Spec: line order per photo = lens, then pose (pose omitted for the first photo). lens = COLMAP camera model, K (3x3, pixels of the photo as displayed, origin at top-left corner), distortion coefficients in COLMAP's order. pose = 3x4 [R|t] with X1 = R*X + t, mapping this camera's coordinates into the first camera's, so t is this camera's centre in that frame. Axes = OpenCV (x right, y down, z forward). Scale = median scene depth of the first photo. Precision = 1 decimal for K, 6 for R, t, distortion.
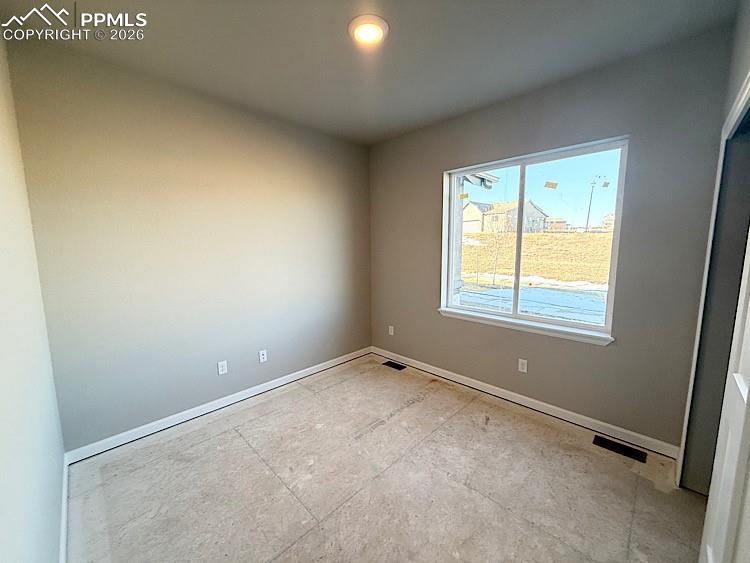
lens RADIAL K [[296.9, 0, 374.5], [0, 296.9, 281.3], [0, 0, 1]] dist [-0.003139, 0.000890]
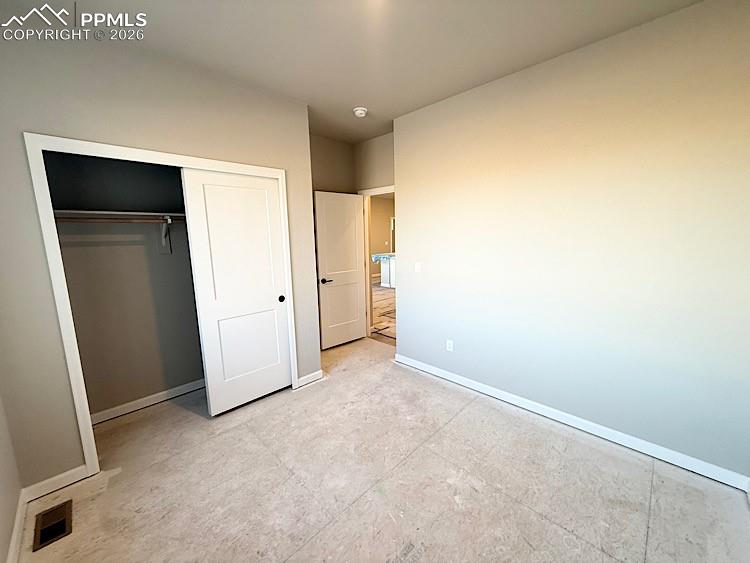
lens RADIAL K [[296.9, 0, 375.2], [0, 296.9, 282.4], [0, 0, 1]] dist [-0.003139, 0.000890]
pose [[-0.999624, 0.027045, 0.004443, -0.002280], [0.027221, 0.960784, 0.275957, -0.227814], [0.003195, 0.275974, -0.961160, 1.775326]]
